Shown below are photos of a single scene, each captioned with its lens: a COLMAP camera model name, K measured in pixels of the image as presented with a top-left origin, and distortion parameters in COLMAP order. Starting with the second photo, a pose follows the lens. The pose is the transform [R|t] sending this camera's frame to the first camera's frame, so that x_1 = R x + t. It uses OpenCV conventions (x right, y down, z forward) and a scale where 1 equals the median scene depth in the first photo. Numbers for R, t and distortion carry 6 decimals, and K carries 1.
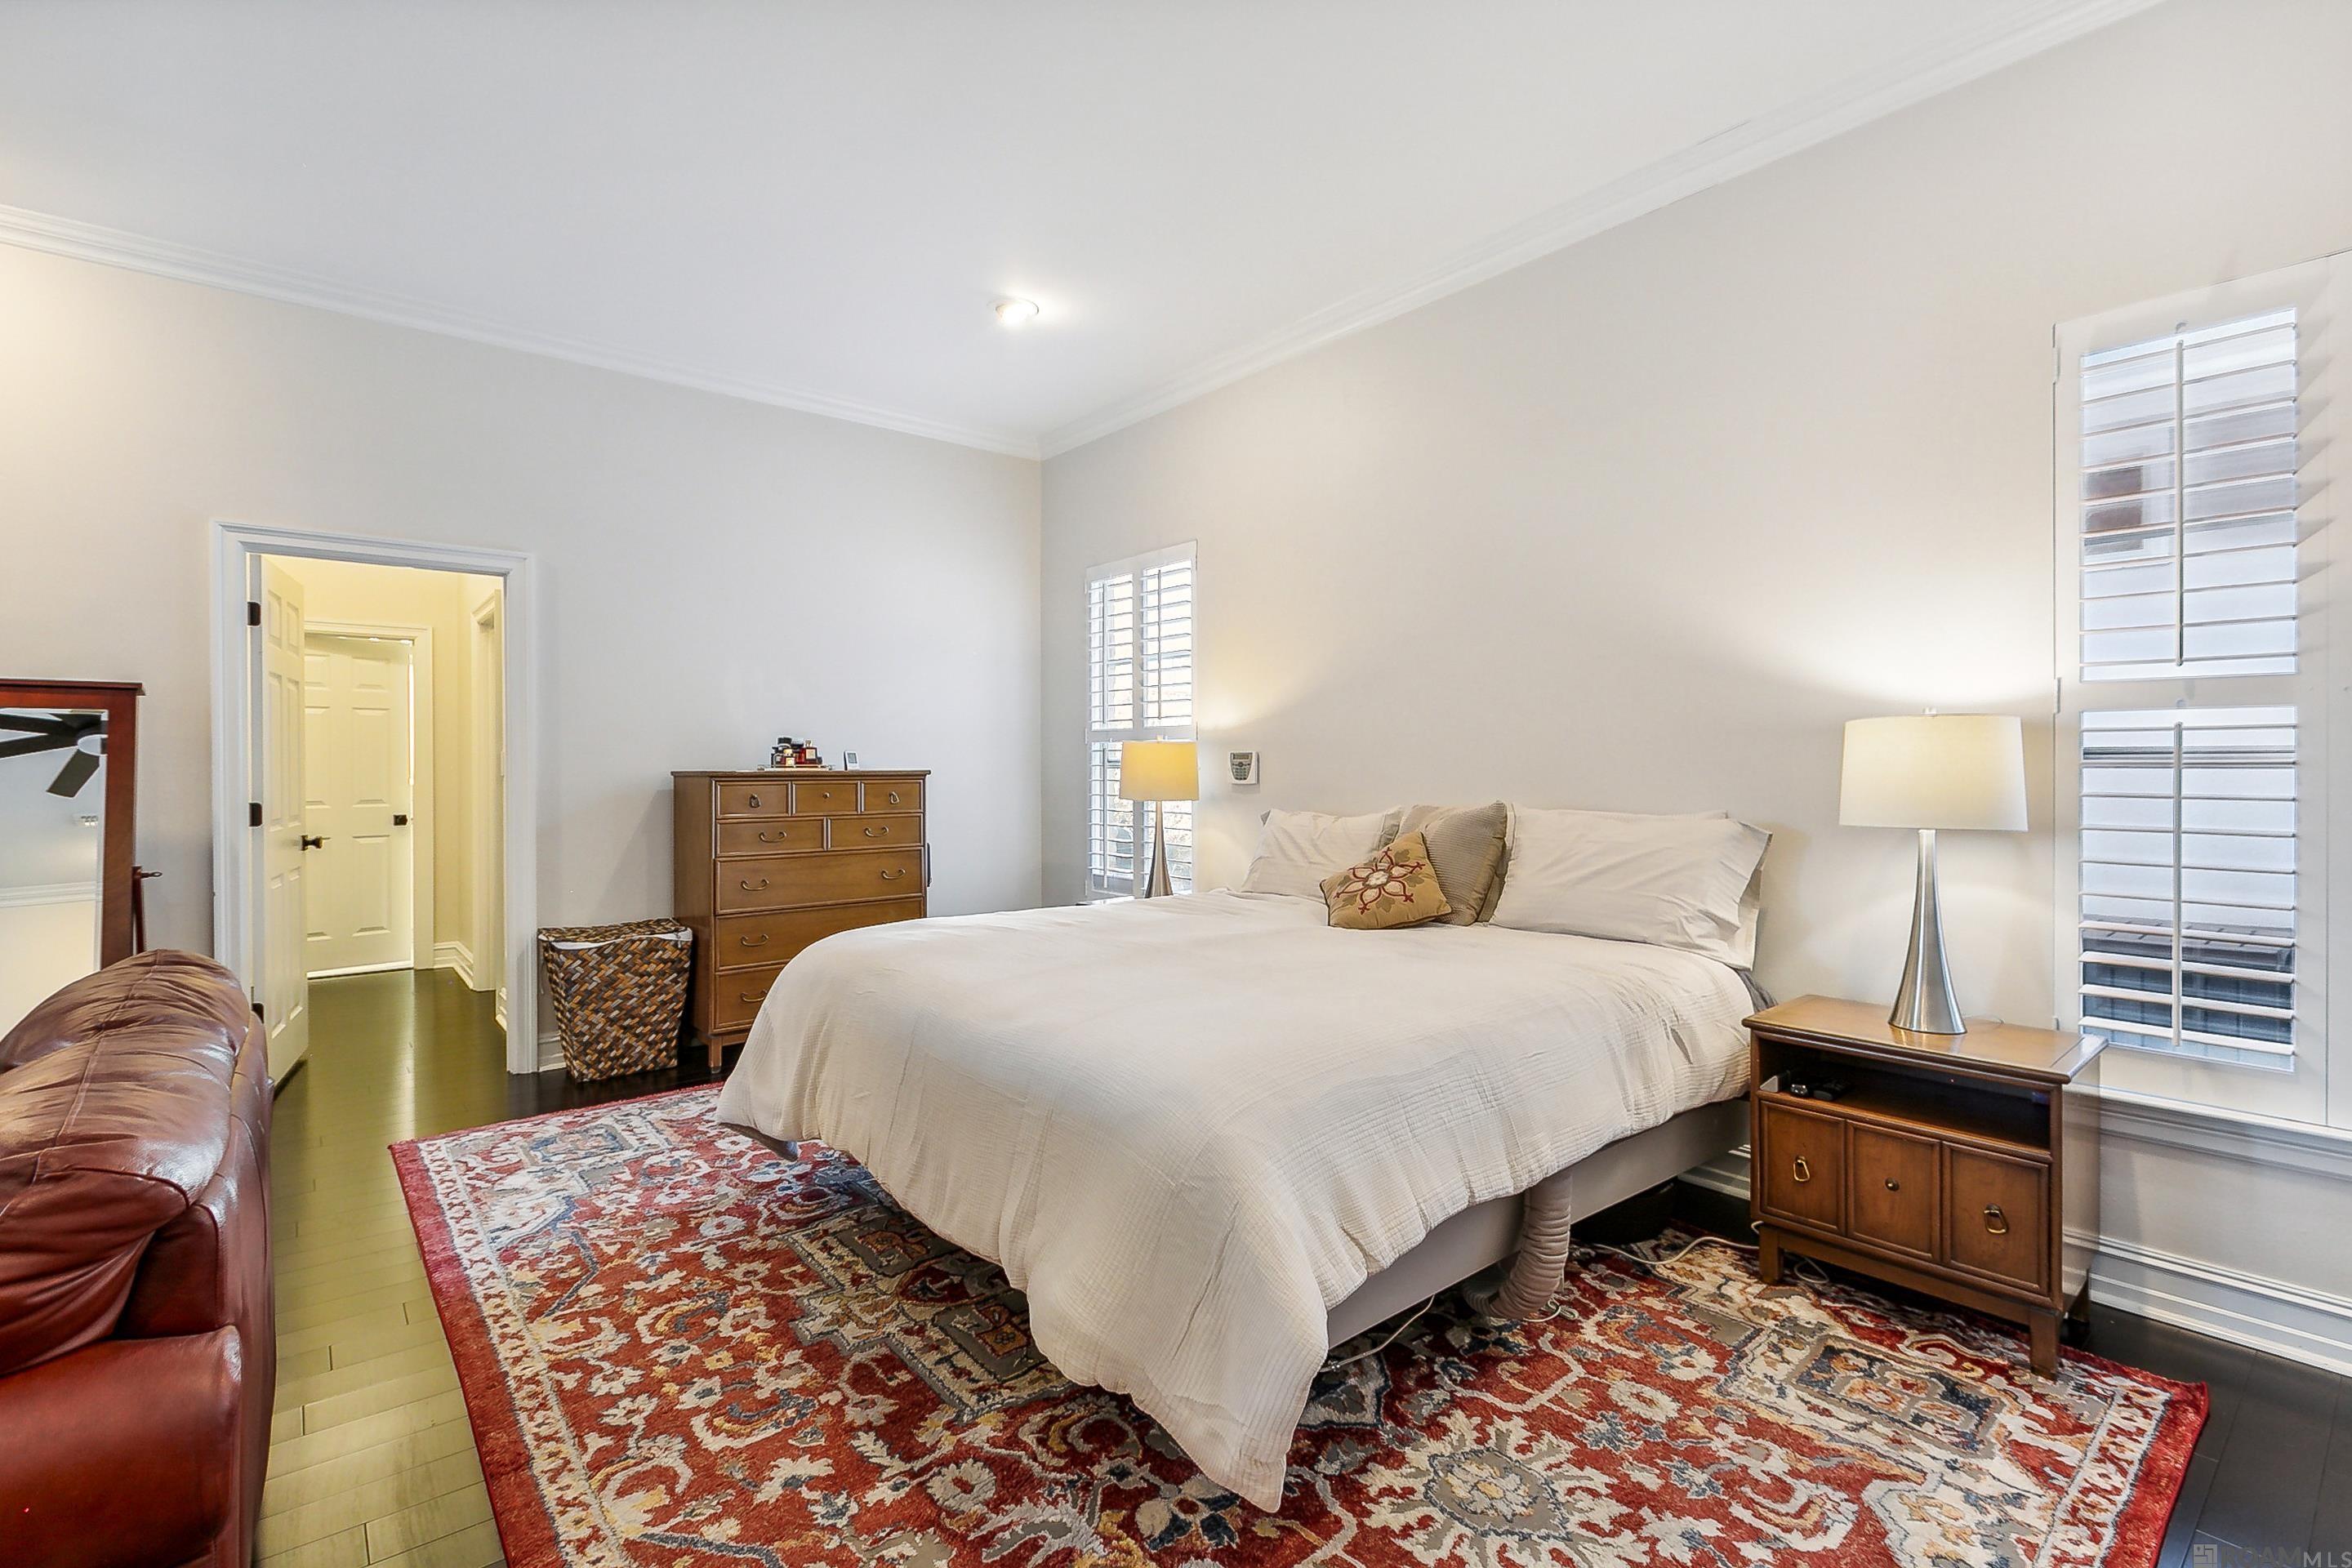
lens RADIAL K [[1080.8, 0, 1126.4], [0, 1080.8, 794.3], [0, 0, 1]] dist [0.001418, -0.000084]
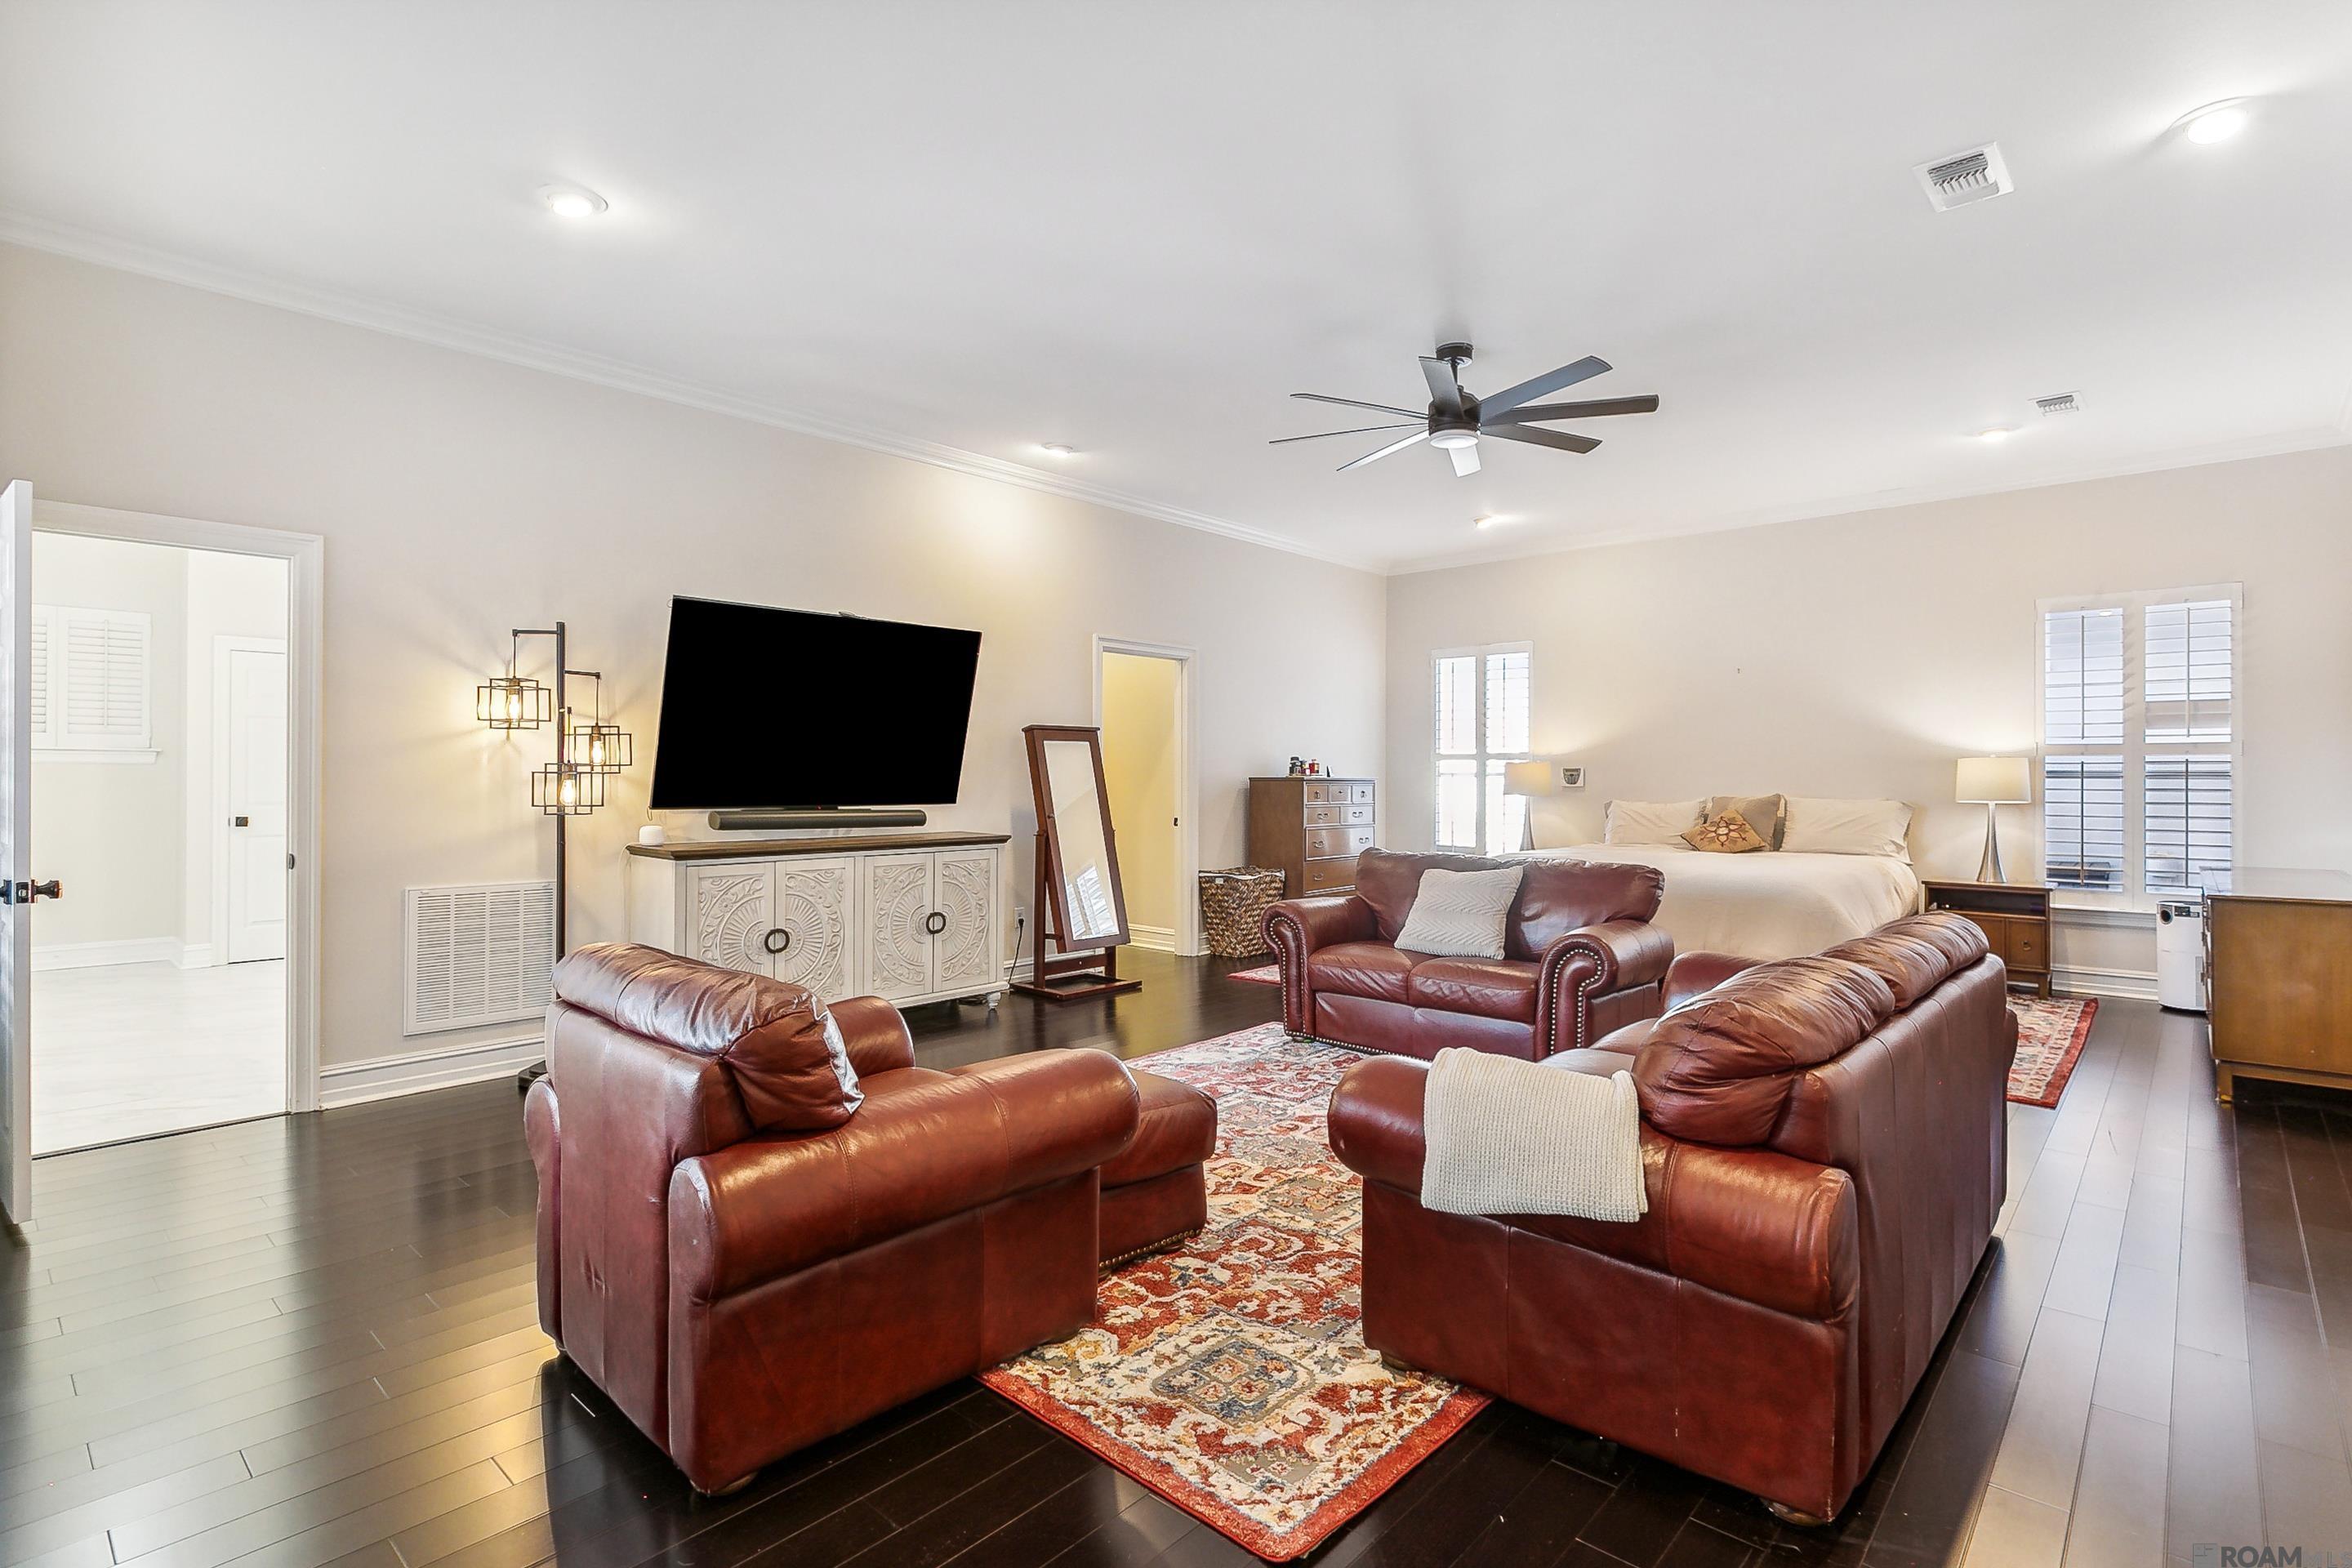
lens RADIAL K [[1106.5, 0, 1175.4], [0, 1106.5, 800.0], [0, 0, 1]] dist [0.003454, 0.000394]
pose [[0.990717, 0.003721, 0.135889, -1.273062], [-0.002939, 0.999978, -0.005949, 0.040791], [-0.135908, 0.005494, 0.990706, -1.104572]]
